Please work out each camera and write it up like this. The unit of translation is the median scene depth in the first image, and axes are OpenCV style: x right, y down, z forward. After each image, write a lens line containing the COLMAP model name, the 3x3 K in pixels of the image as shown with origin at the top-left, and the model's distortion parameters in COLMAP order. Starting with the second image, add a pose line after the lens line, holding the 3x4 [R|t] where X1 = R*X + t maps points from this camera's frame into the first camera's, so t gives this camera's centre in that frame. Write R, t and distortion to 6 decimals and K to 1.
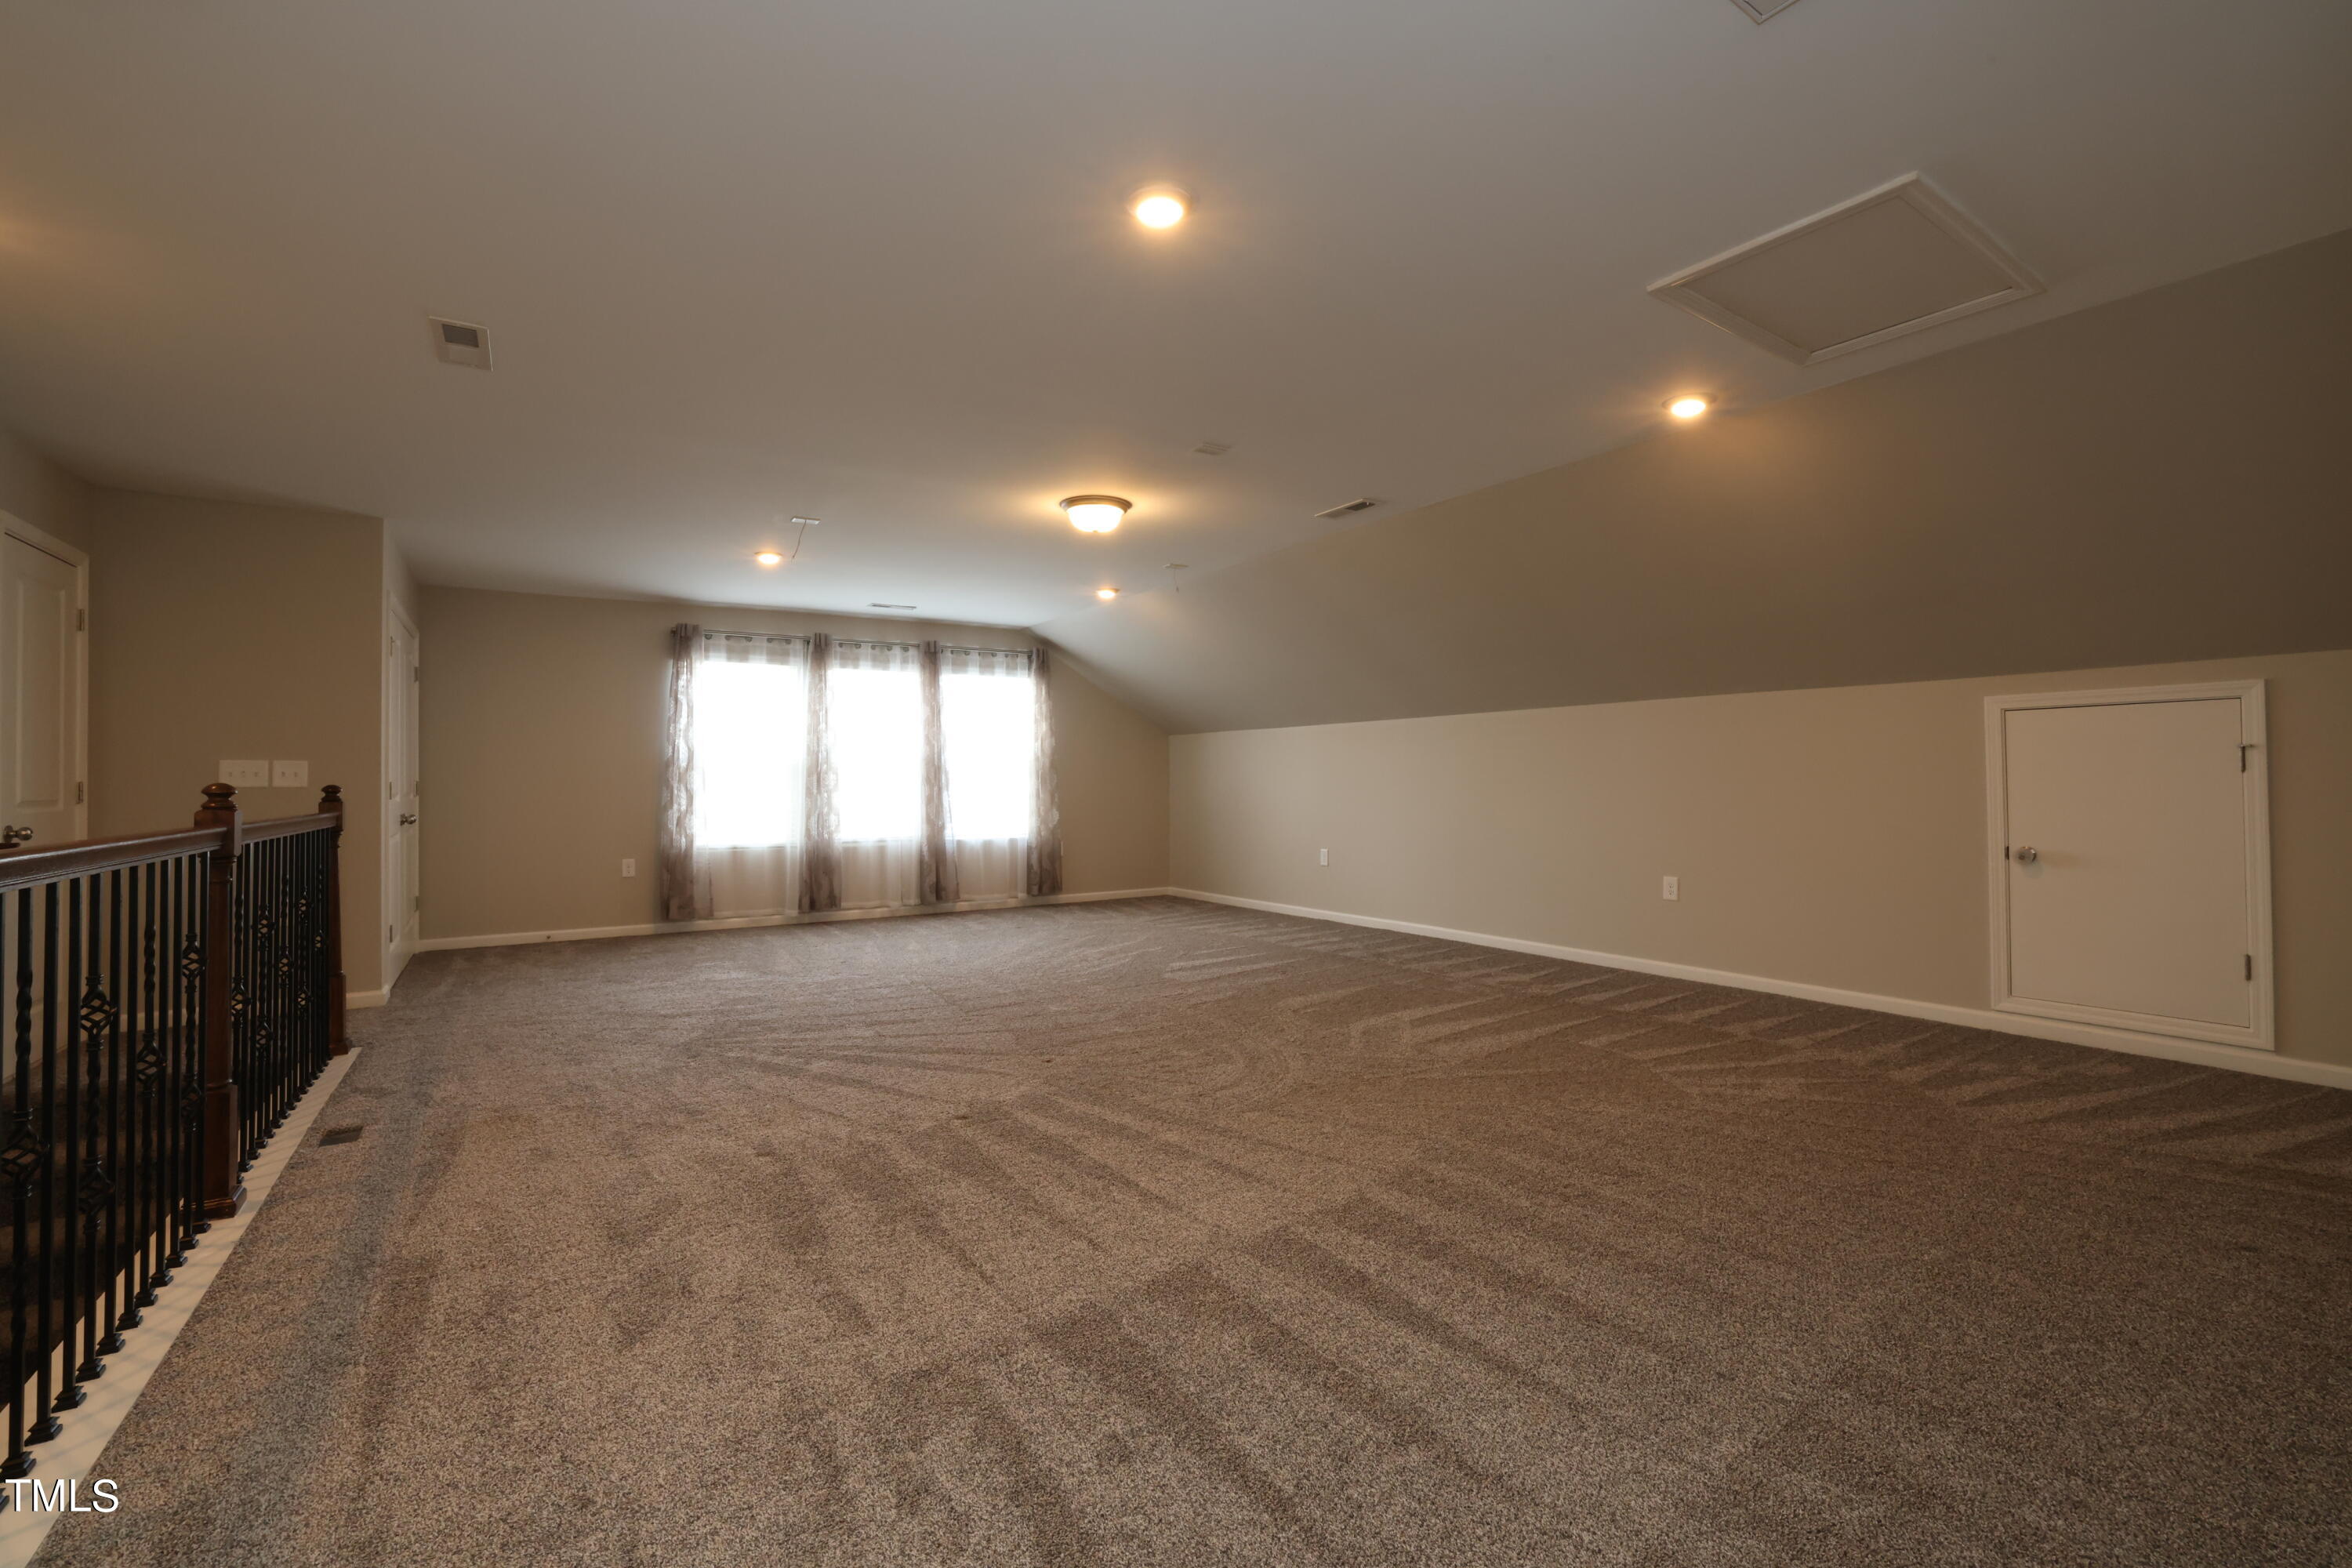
lens RADIAL K [[1014.1, 0, 1172.4], [0, 1014.1, 772.8], [0, 0, 1]] dist [-0.039183, 0.000368]
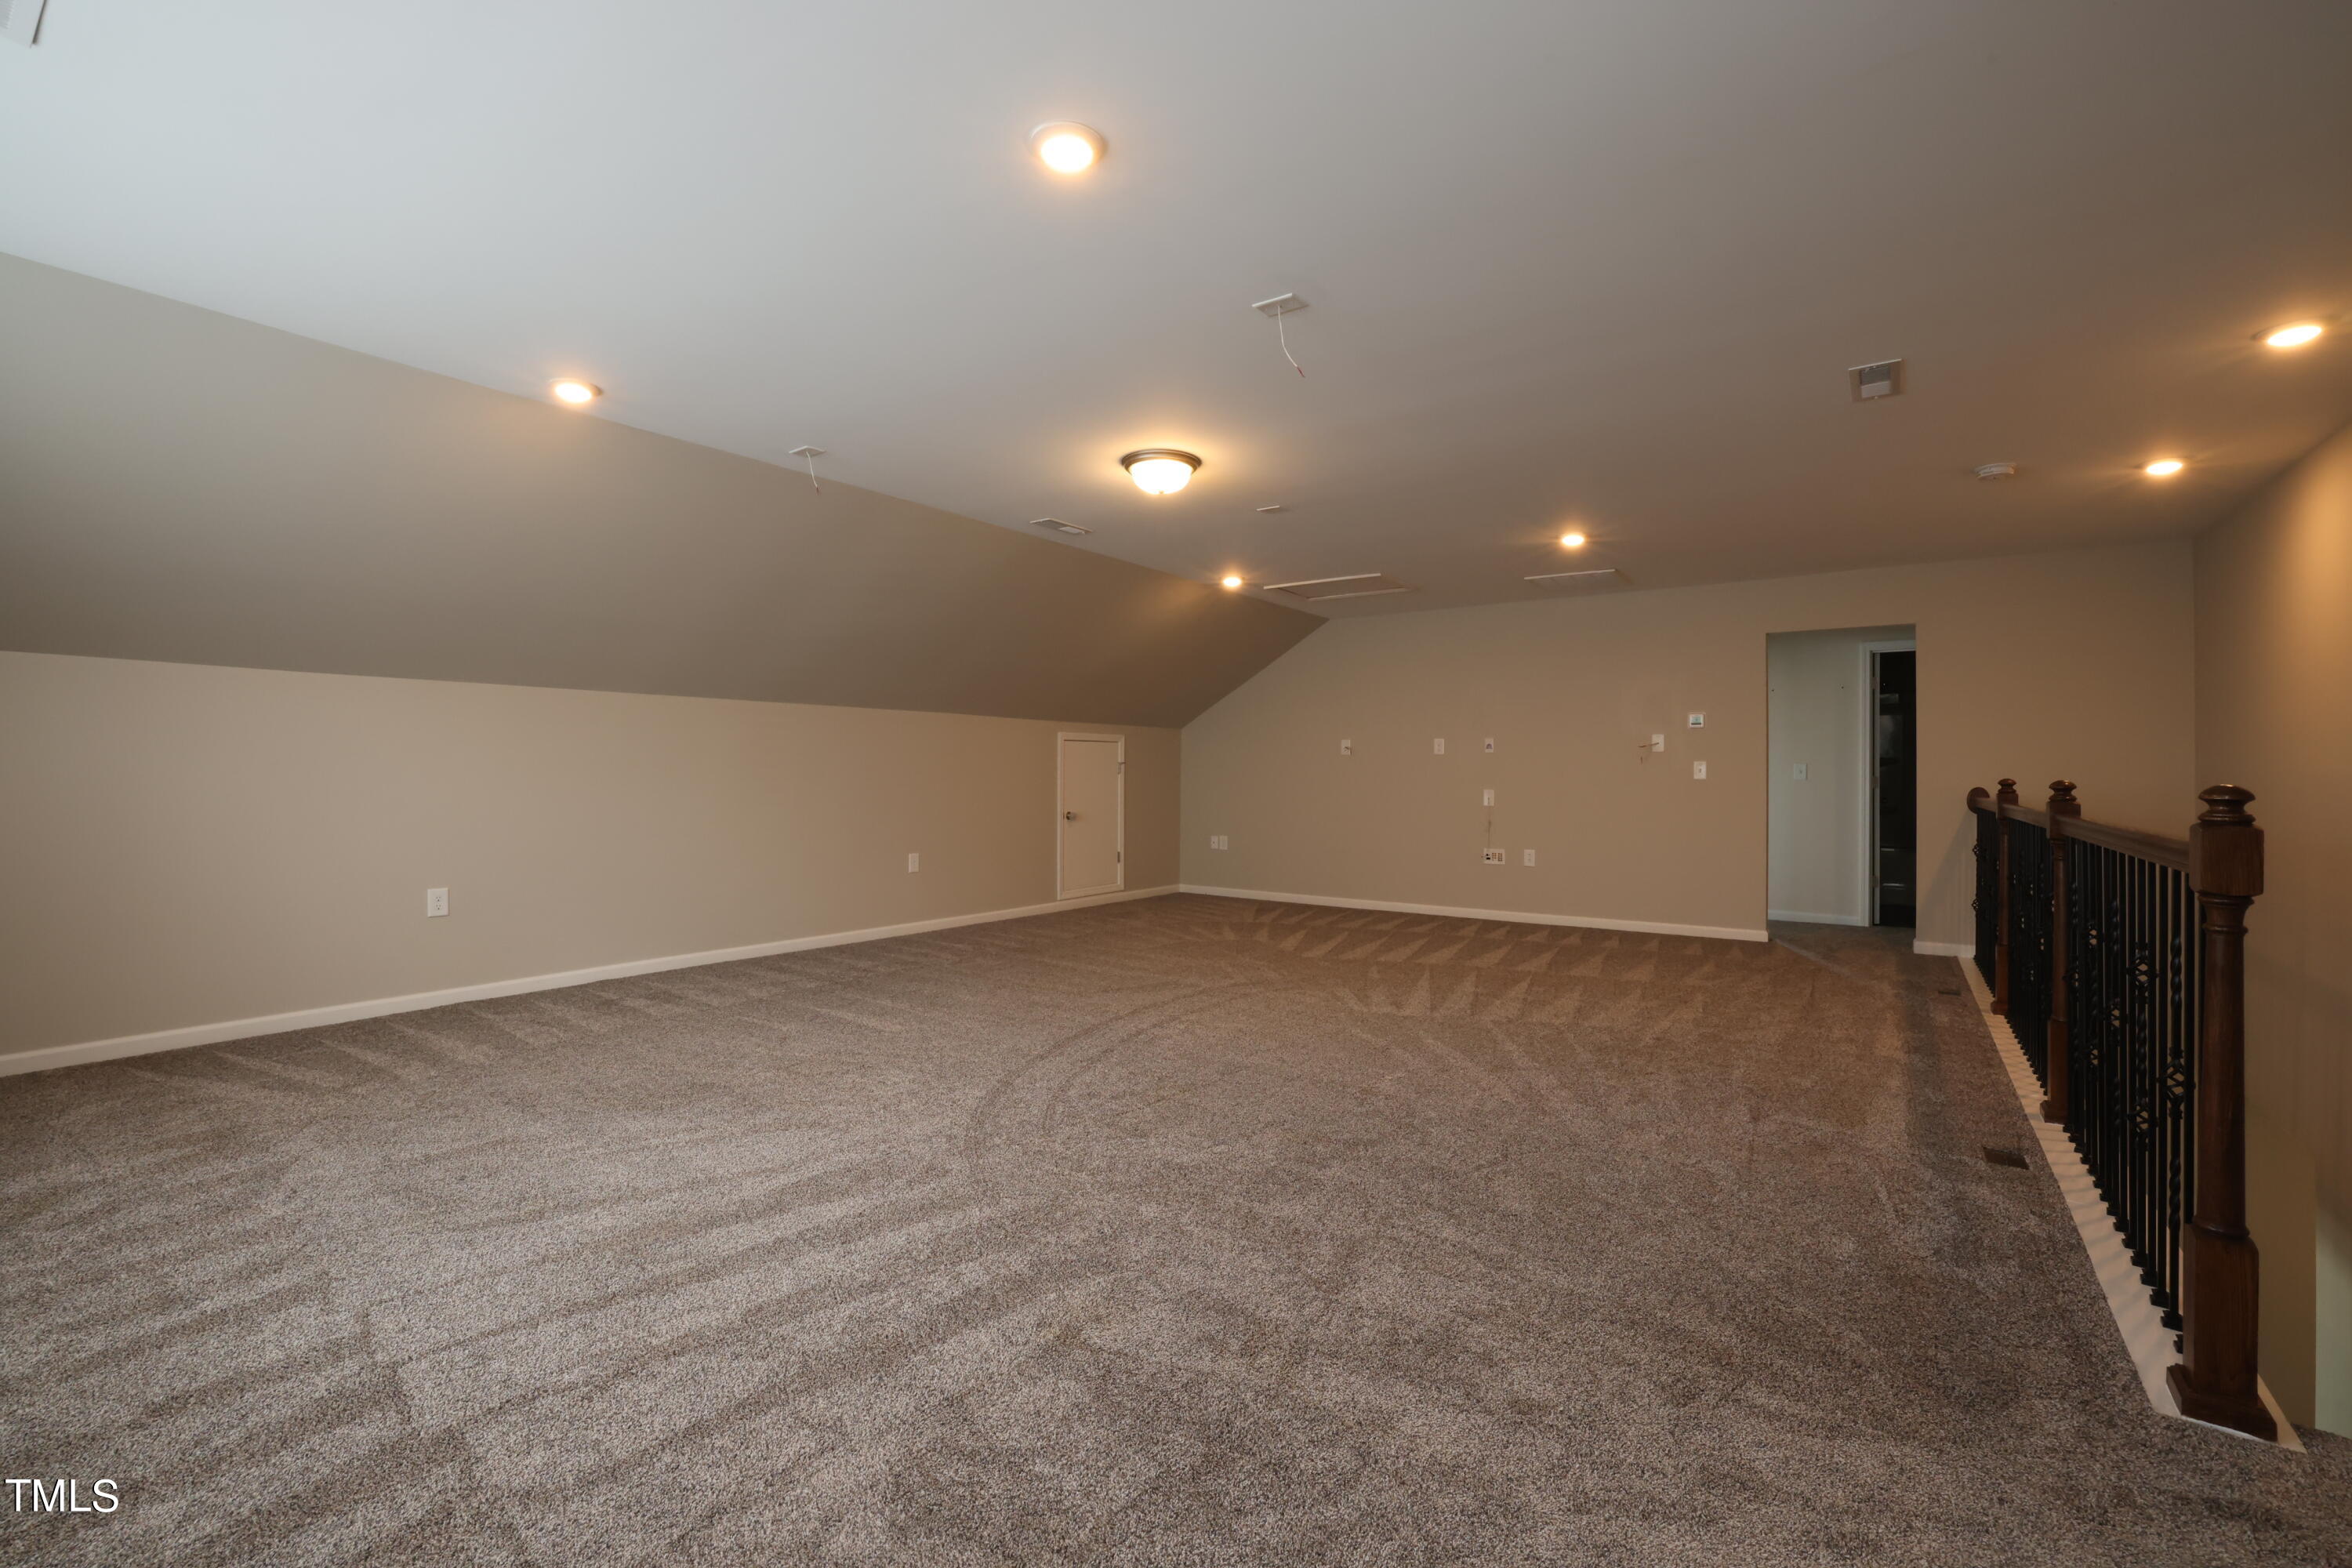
lens RADIAL K [[1014.1, 0, 1172.4], [0, 1014.1, 772.8], [0, 0, 1]] dist [-0.039183, 0.000368]
pose [[-0.379358, 0.001921, 0.925248, -1.056341], [-0.012811, 0.999891, -0.007329, 0.010826], [-0.925161, -0.014633, -0.379292, 1.572544]]
